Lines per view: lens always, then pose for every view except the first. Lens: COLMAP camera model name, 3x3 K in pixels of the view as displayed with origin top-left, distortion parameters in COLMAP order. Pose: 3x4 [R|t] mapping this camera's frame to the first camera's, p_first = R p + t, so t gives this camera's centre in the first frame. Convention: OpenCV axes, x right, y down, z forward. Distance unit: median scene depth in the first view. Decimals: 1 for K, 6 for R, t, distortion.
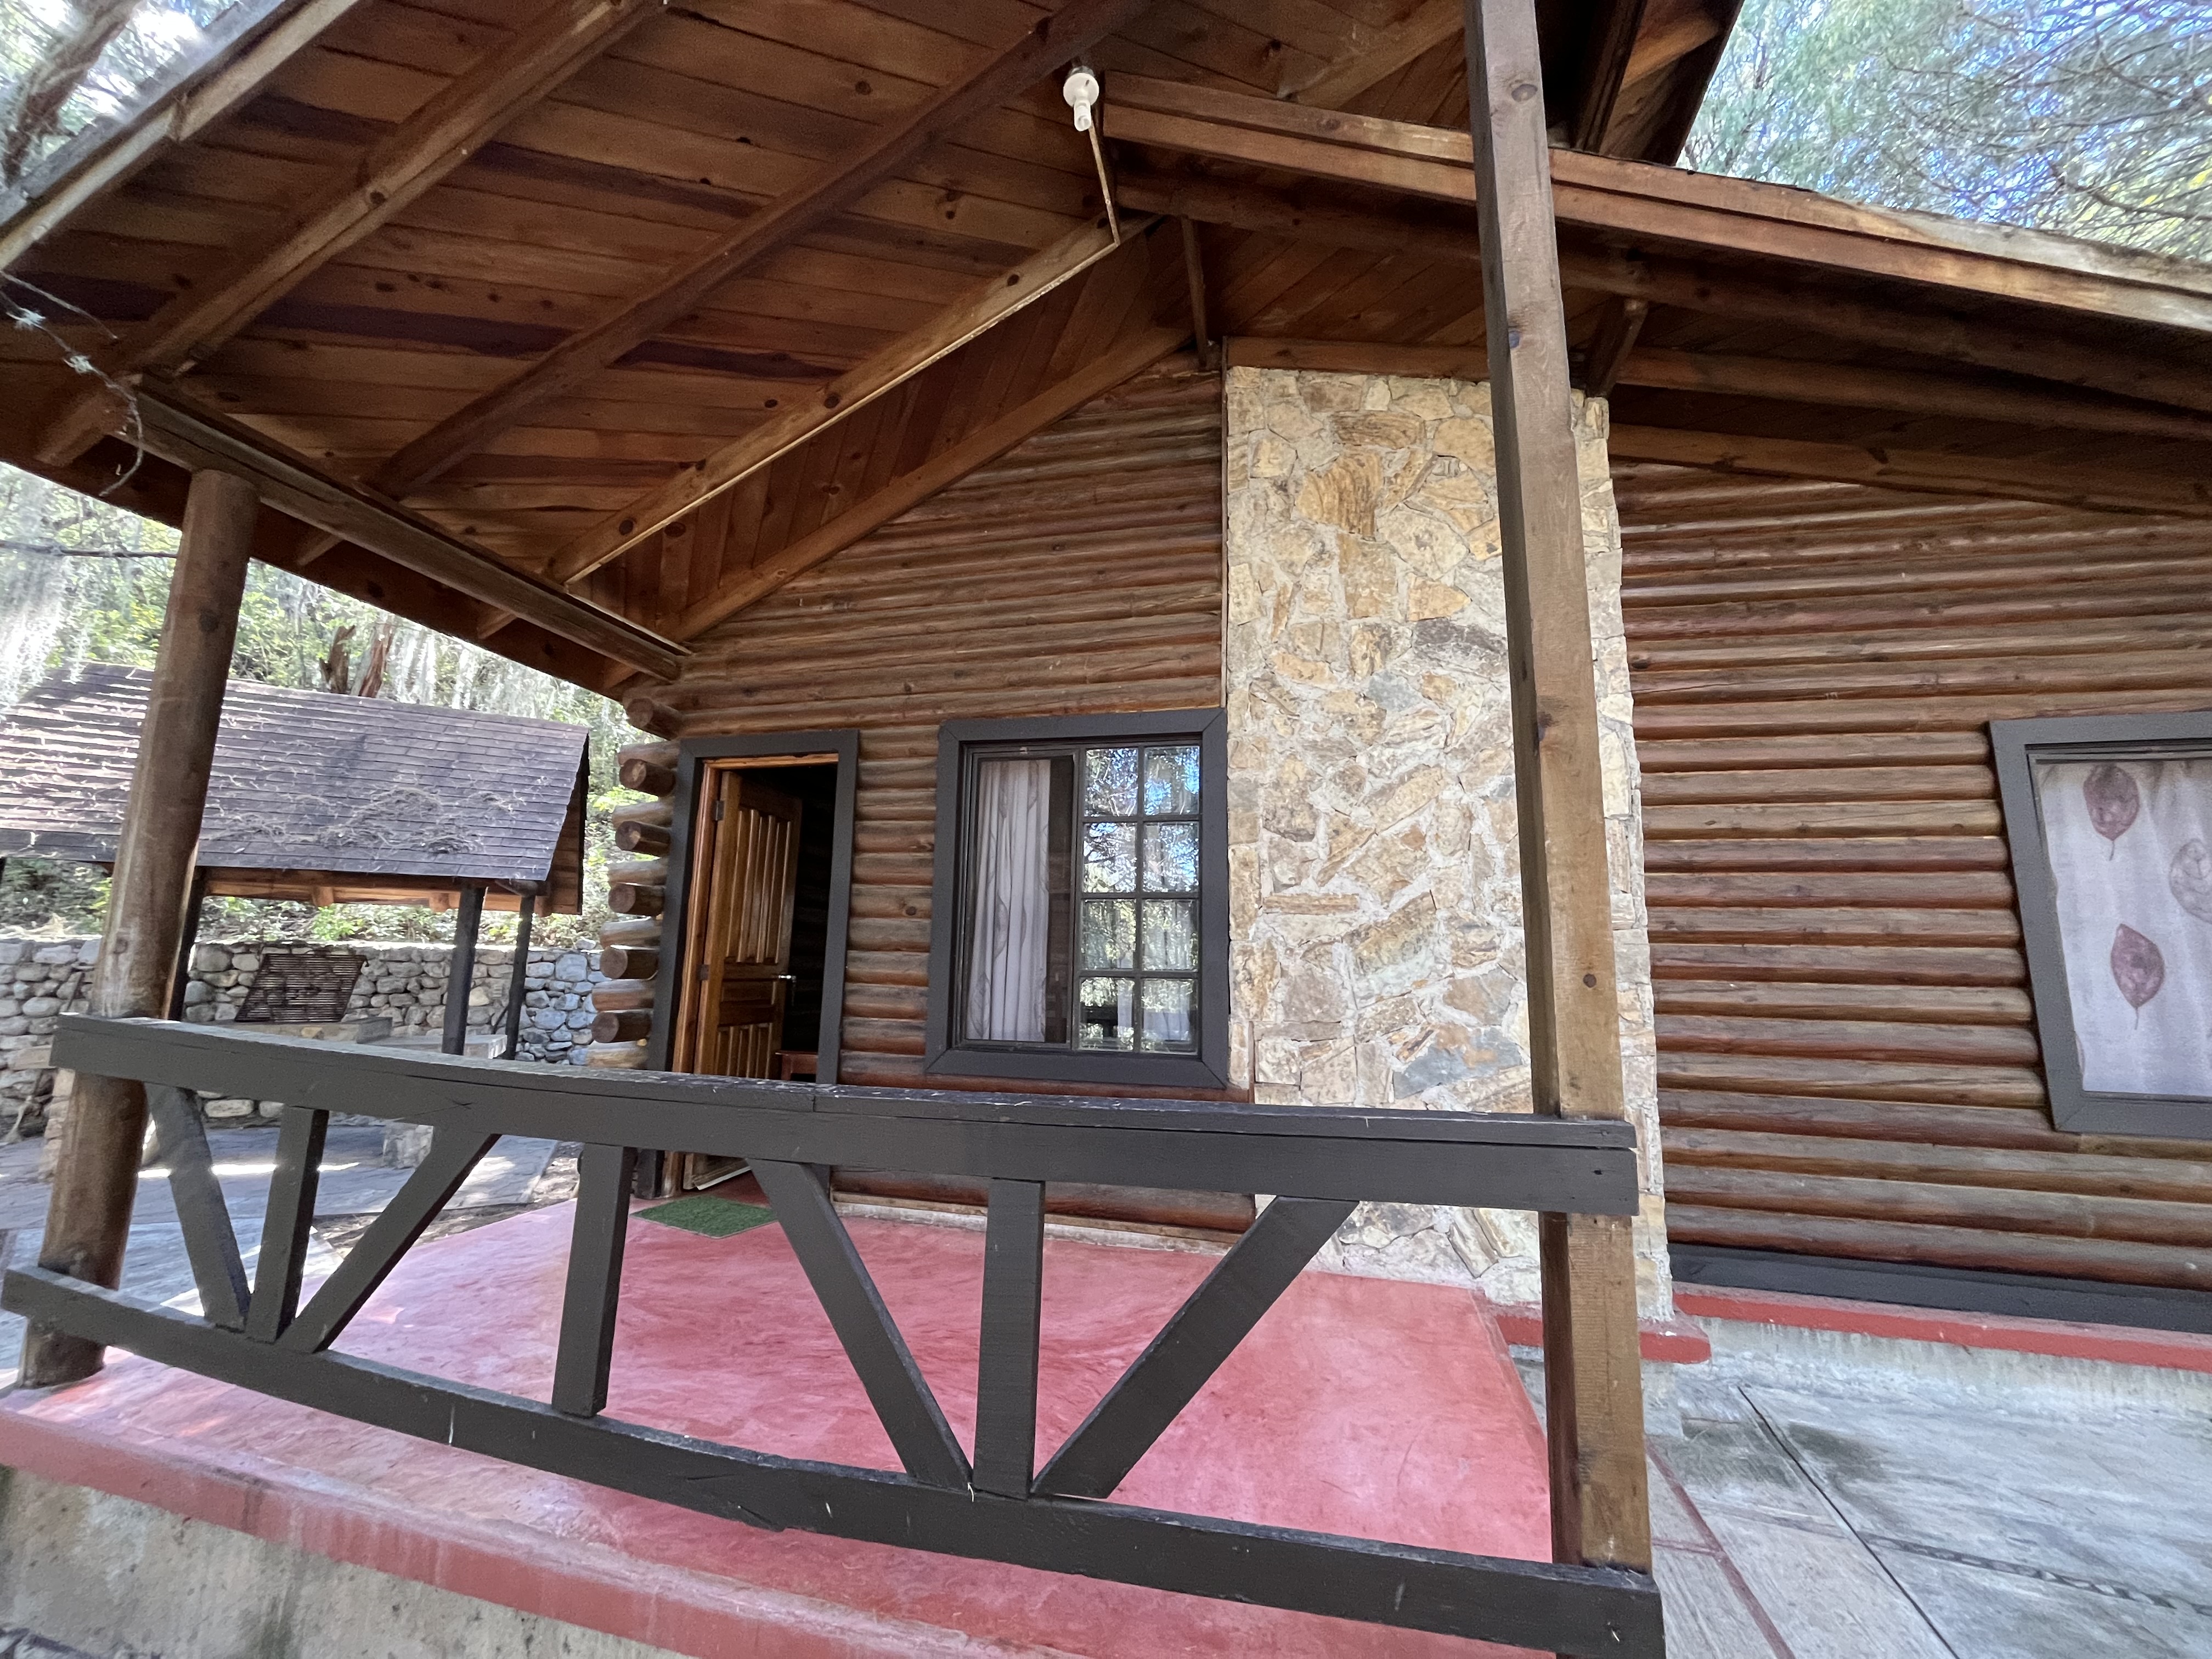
lens RADIAL K [[889.6, 0, 1105.7], [0, 889.6, 830.7], [0, 0, 1]] dist [0.000505, -0.000625]
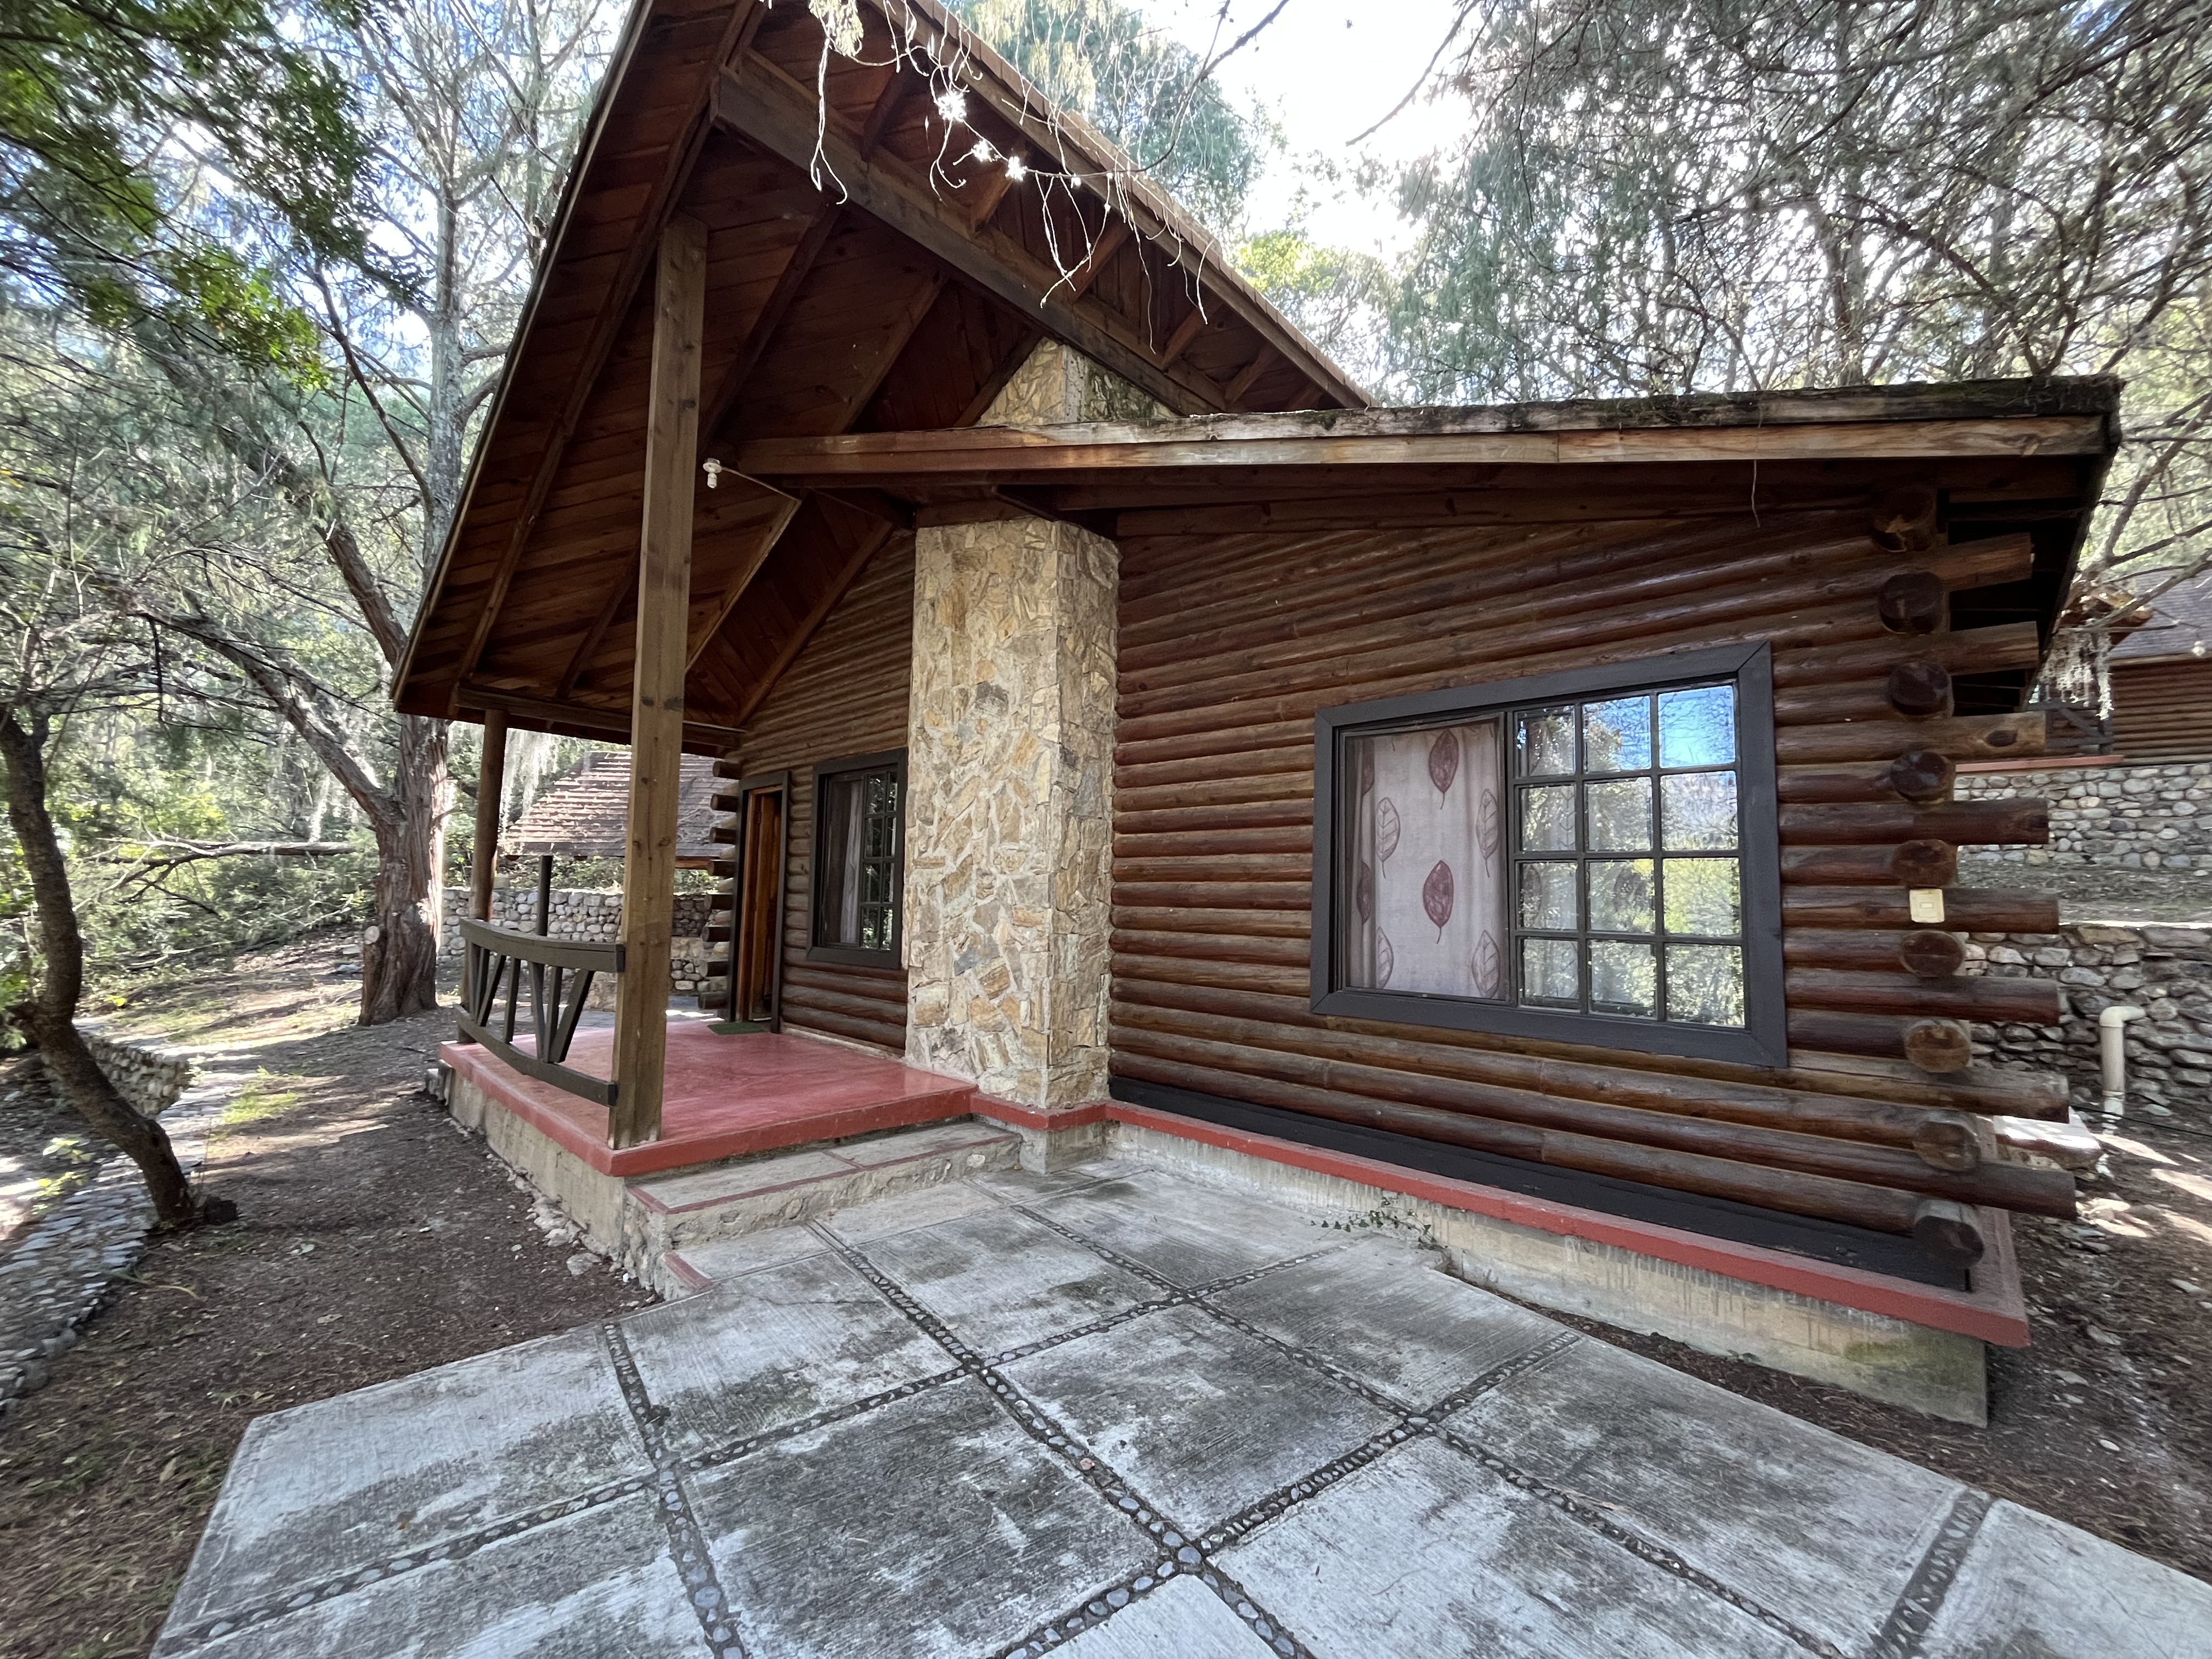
lens RADIAL K [[889.6, 0, 1103.4], [0, 889.6, 831.0], [0, 0, 1]] dist [0.000505, -0.000625]
pose [[0.873562, -0.045386, -0.484591, 1.232674], [0.073041, 0.996592, 0.038330, -0.016643], [0.481200, -0.068878, 0.873900, -0.288359]]
